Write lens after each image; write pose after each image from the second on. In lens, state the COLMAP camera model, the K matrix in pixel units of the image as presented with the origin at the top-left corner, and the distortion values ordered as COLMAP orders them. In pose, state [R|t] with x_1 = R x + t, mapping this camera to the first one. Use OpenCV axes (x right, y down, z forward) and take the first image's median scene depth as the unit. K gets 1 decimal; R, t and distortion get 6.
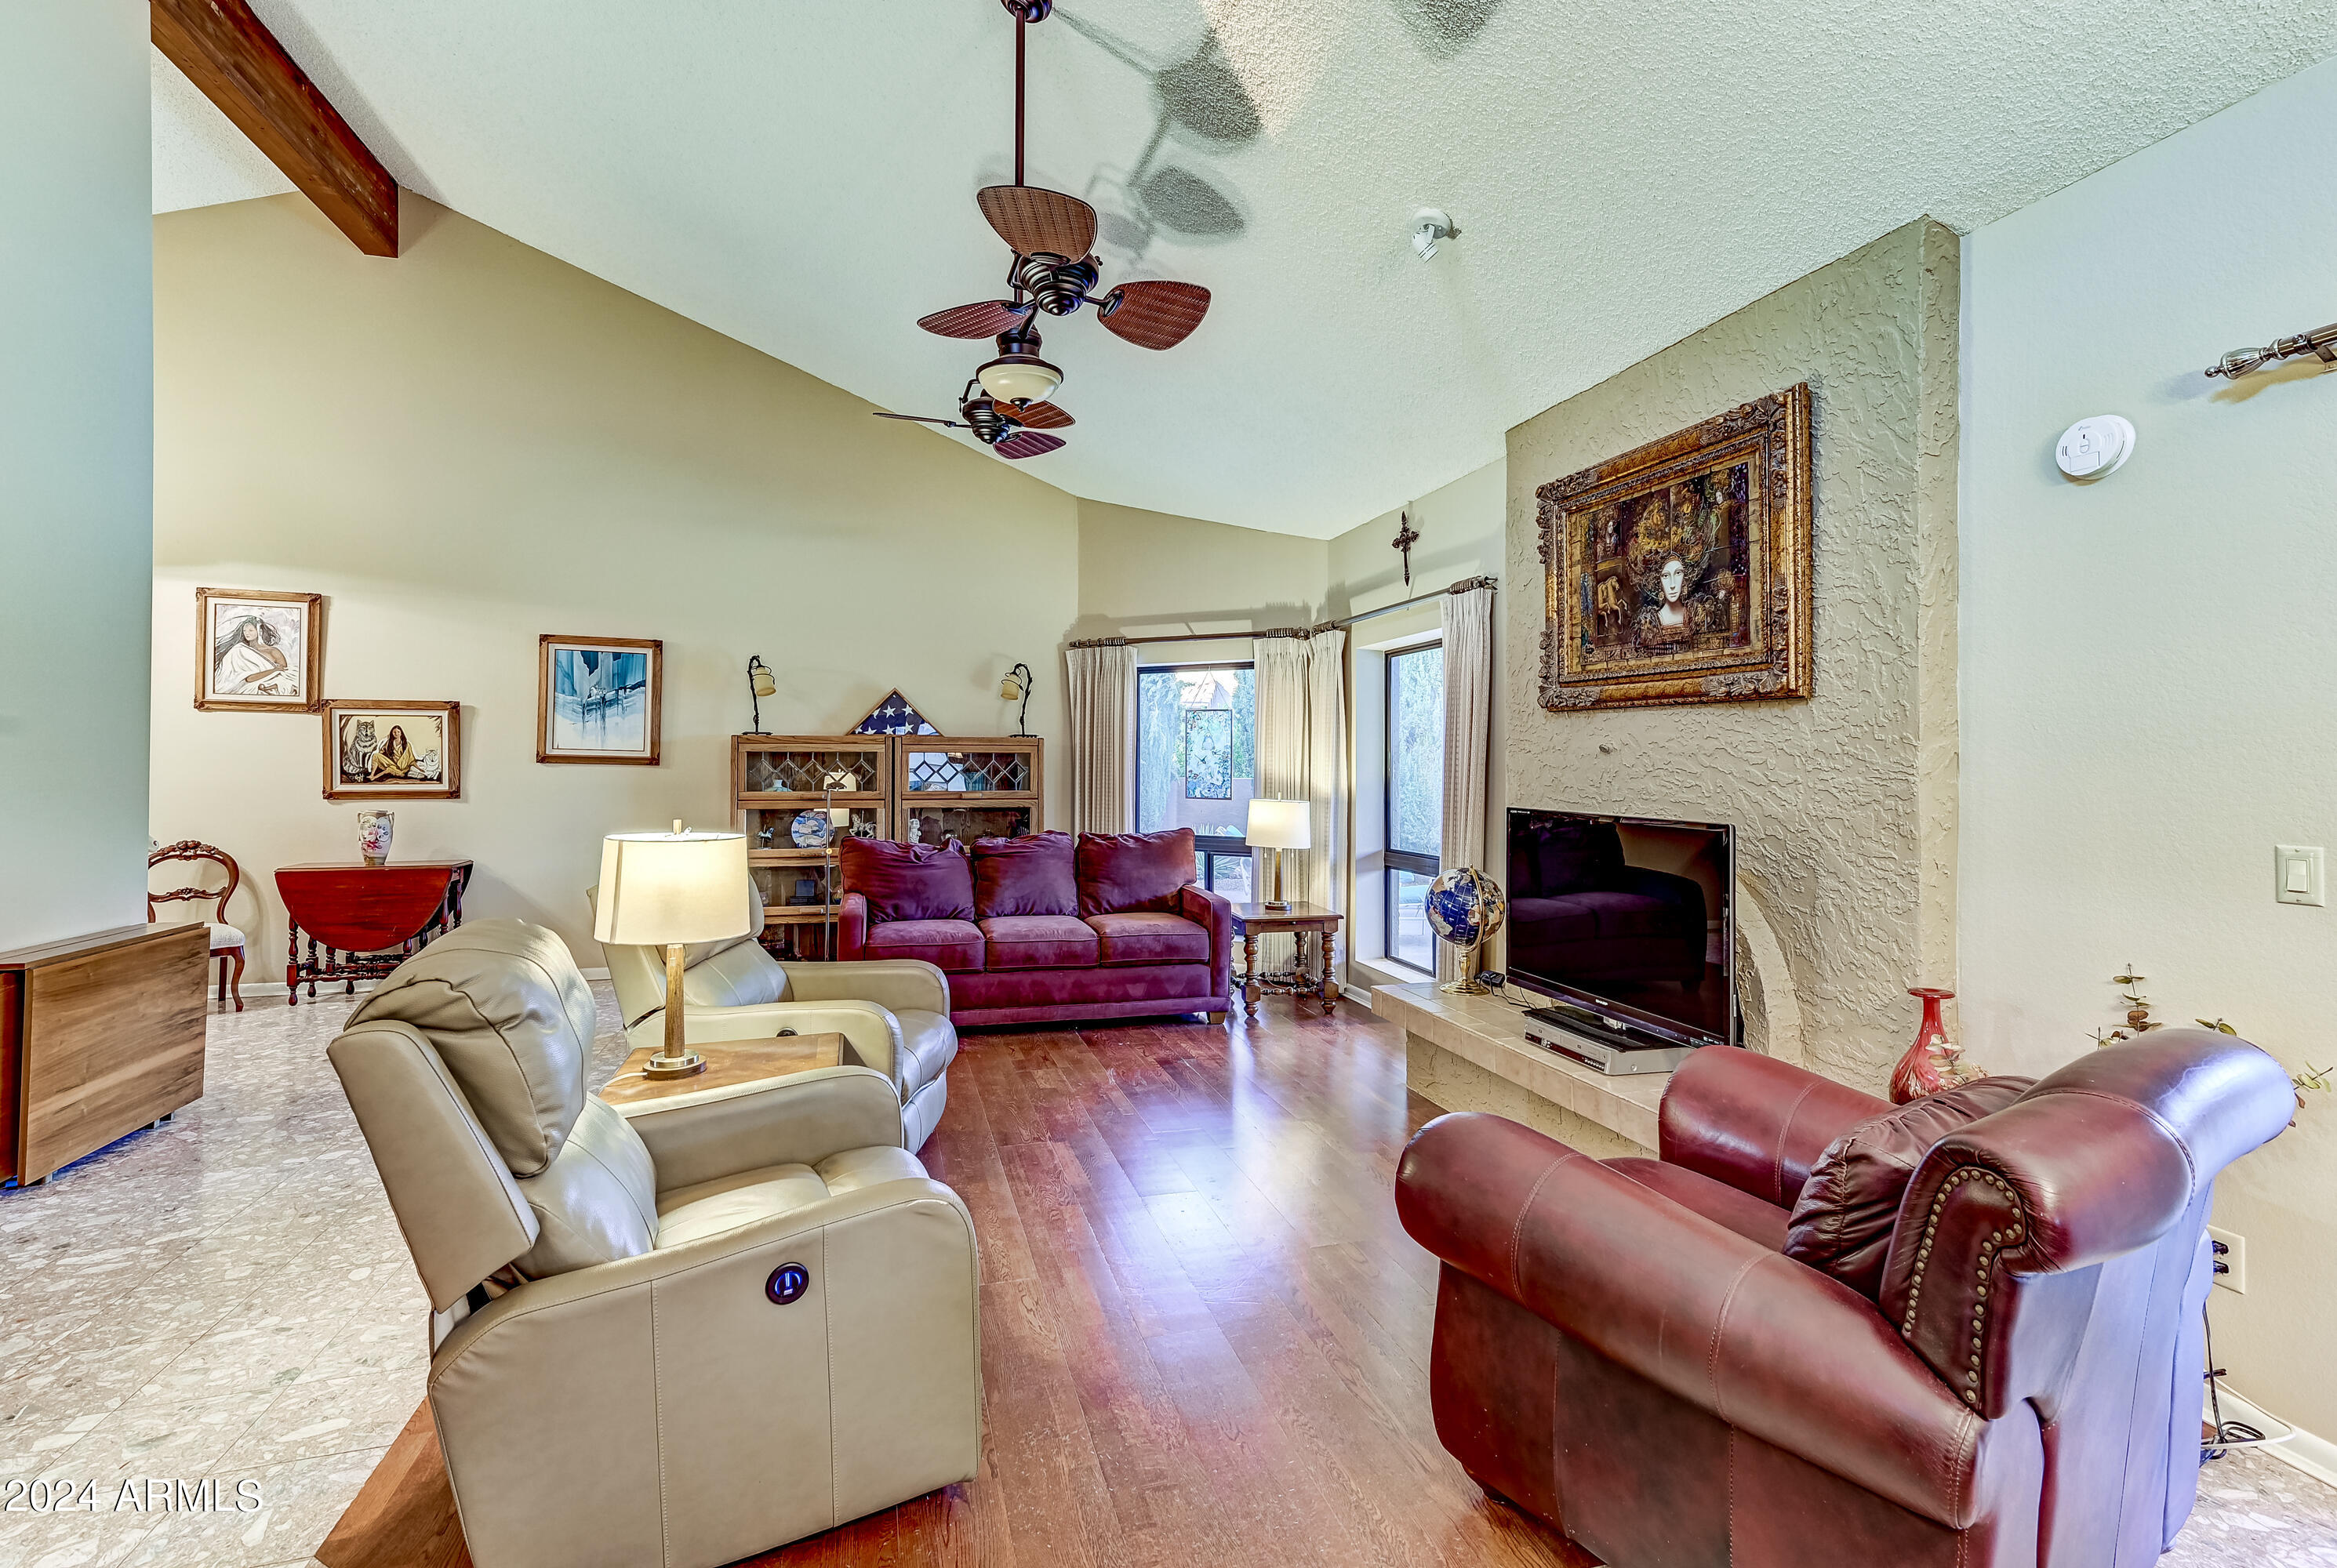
lens RADIAL K [[1062.3, 0, 1162.8], [0, 1062.3, 756.9], [0, 0, 1]] dist [0.010002, -0.000004]
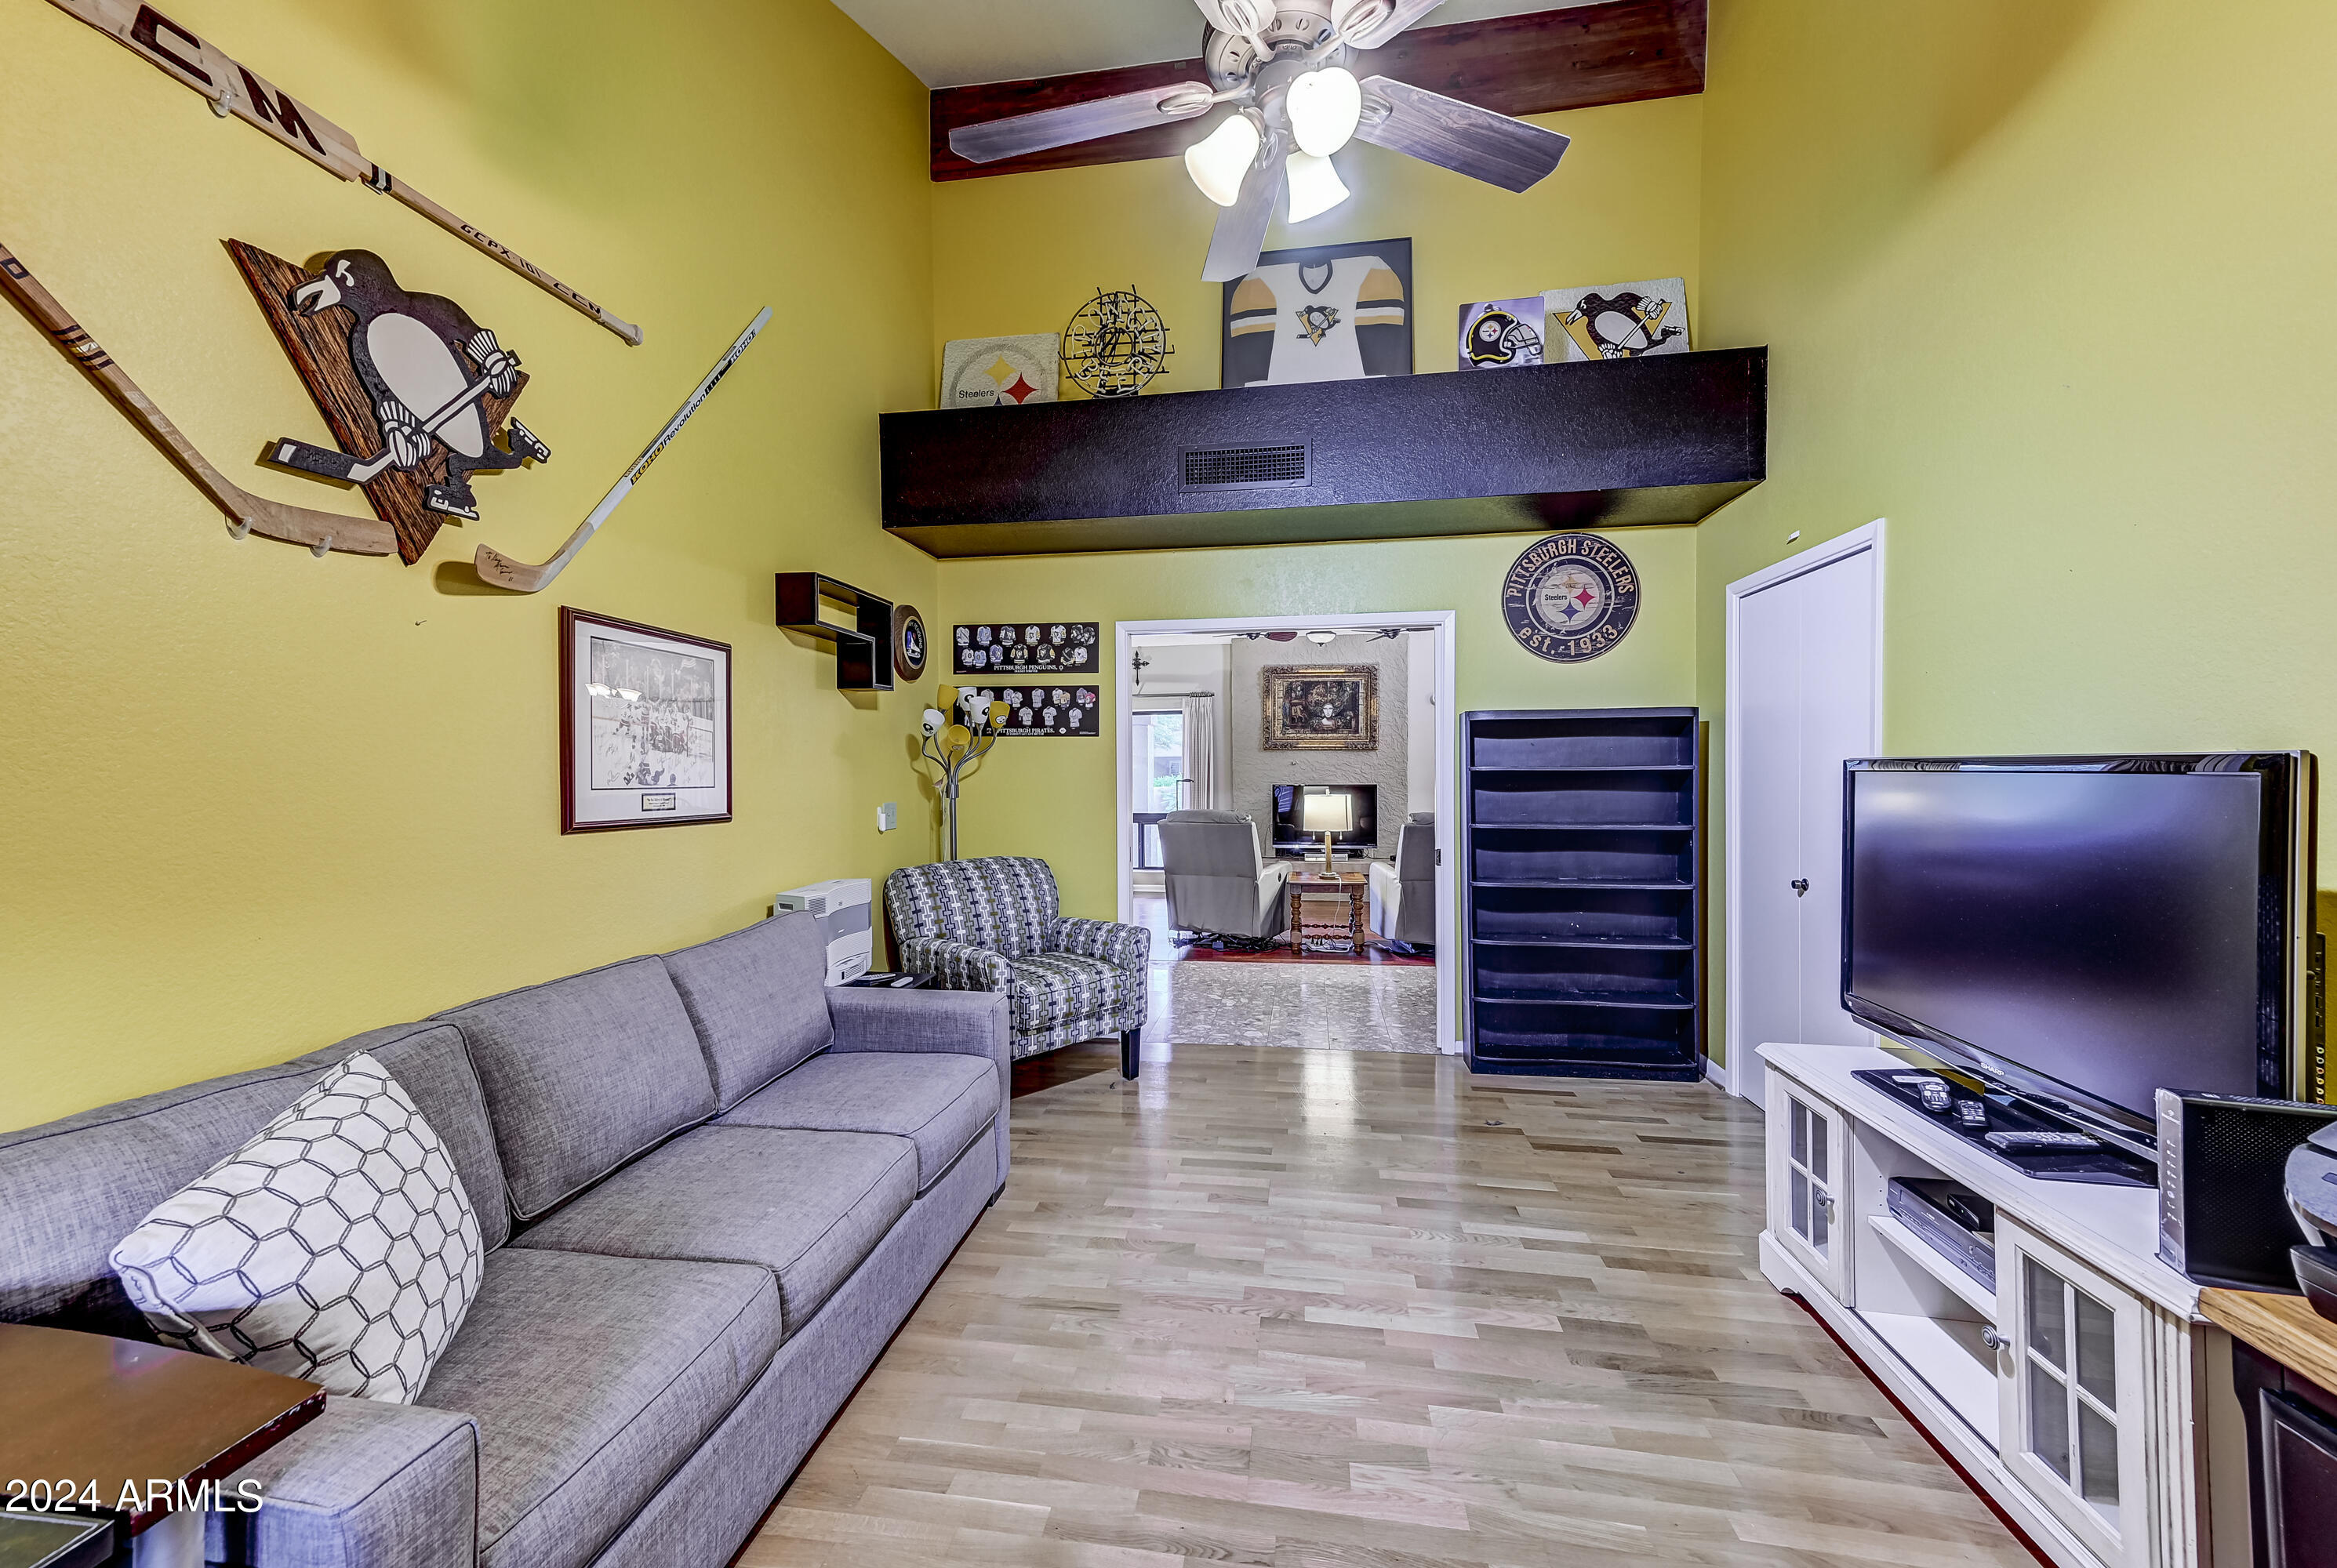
lens RADIAL K [[921.7, 0, 1156.6], [0, 921.7, 762.8], [0, 0, 1]] dist [0.017118, 0.000243]
pose [[0.426211, -0.000055, 0.904624, -2.210989], [0.002179, 0.999997, -0.000966, -0.008338], [-0.904621, 0.002383, 0.426210, 0.284874]]
